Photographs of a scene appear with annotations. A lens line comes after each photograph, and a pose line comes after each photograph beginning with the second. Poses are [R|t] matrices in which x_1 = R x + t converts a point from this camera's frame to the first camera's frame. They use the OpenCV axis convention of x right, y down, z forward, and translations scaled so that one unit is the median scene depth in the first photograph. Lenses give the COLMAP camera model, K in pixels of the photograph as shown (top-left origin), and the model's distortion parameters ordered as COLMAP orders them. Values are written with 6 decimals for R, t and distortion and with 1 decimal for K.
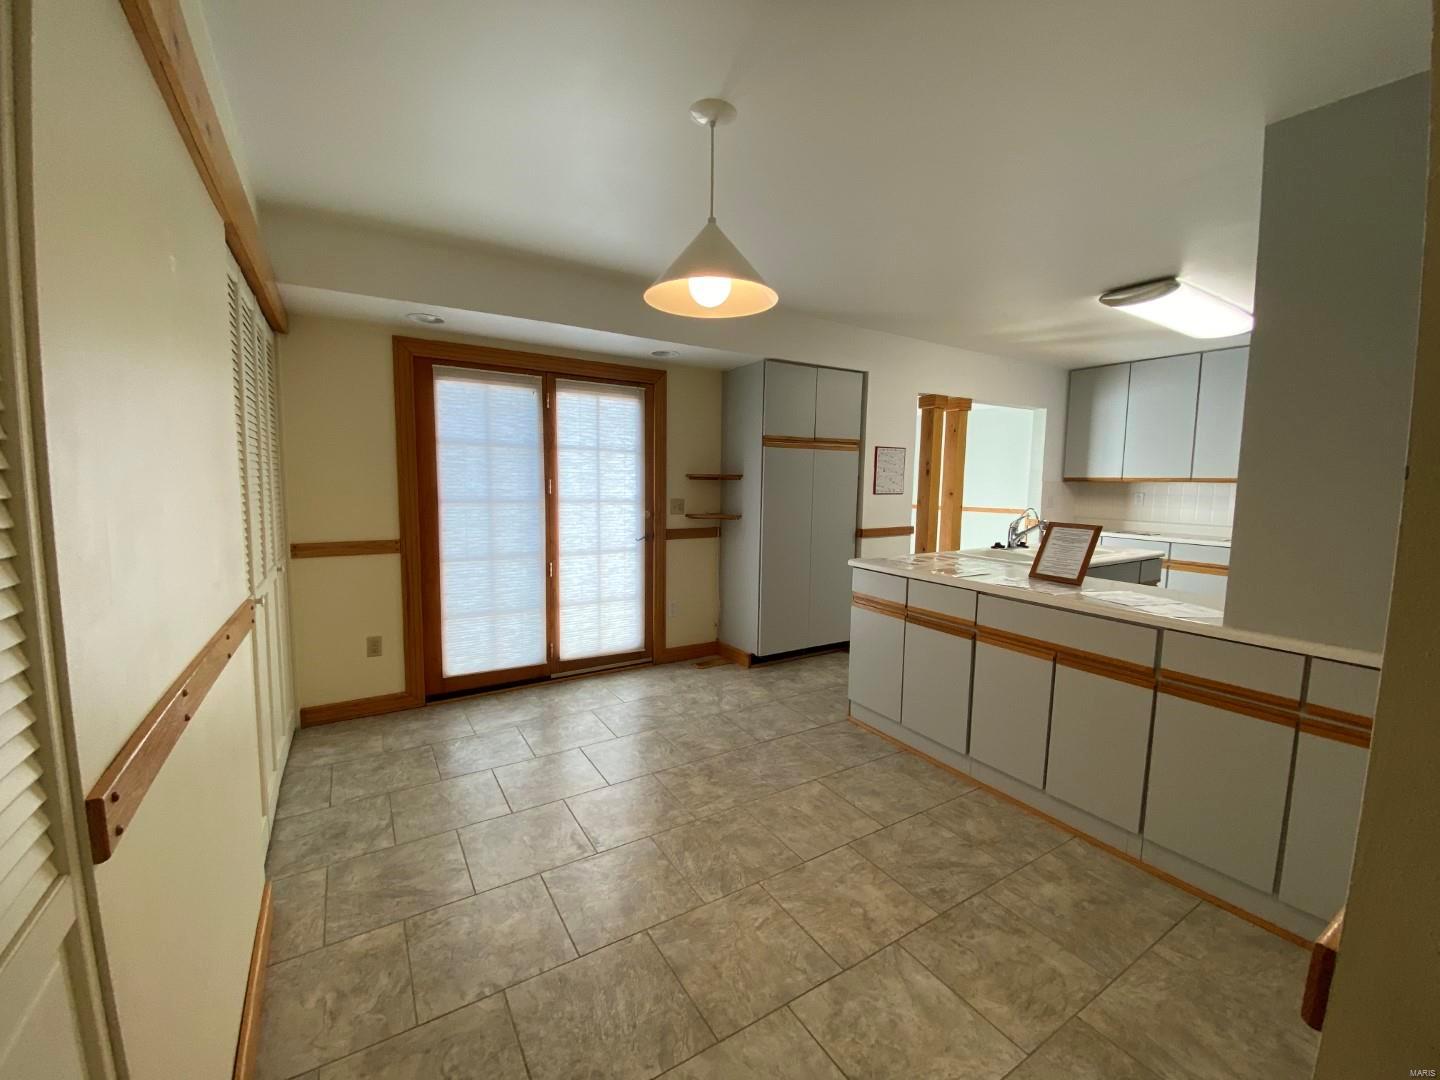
lens RADIAL K [[579.4, 0, 714.8], [0, 579.4, 537.6], [0, 0, 1]] dist [0.003165, -0.014270]
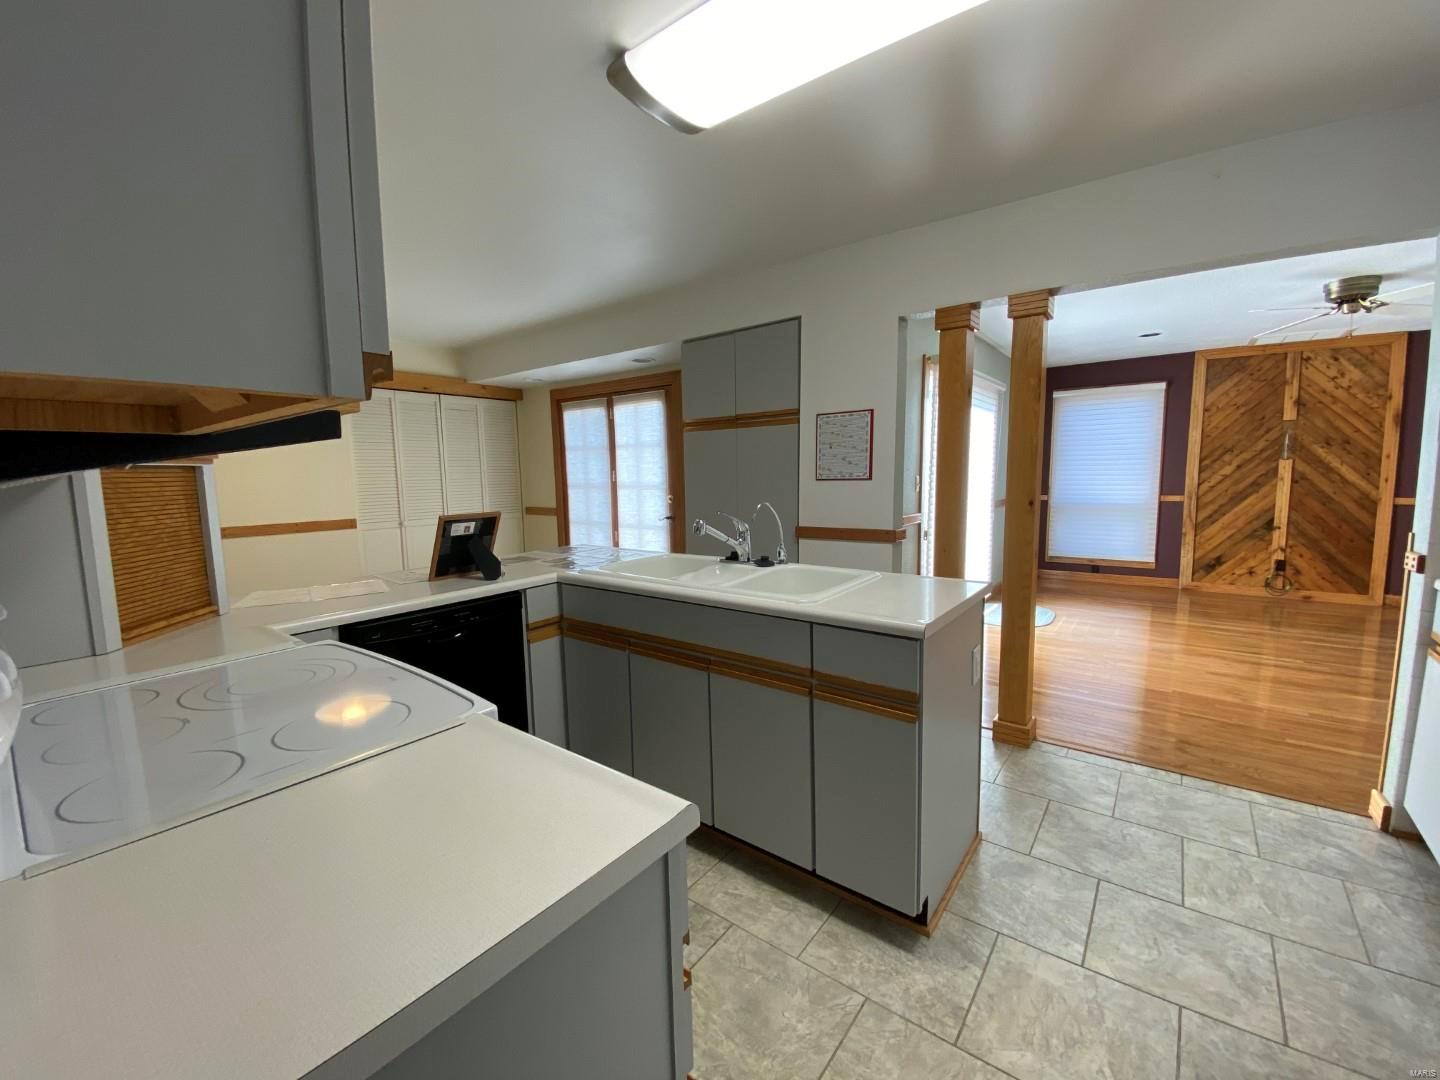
lens RADIAL K [[579.4, 0, 714.8], [0, 579.4, 537.6], [0, 0, 1]] dist [0.003165, -0.014270]
pose [[0.338687, 0.086135, -0.936948, 1.086825], [-0.072279, 0.995240, 0.065367, -0.048789], [0.938119, 0.045582, 0.343301, 0.747700]]
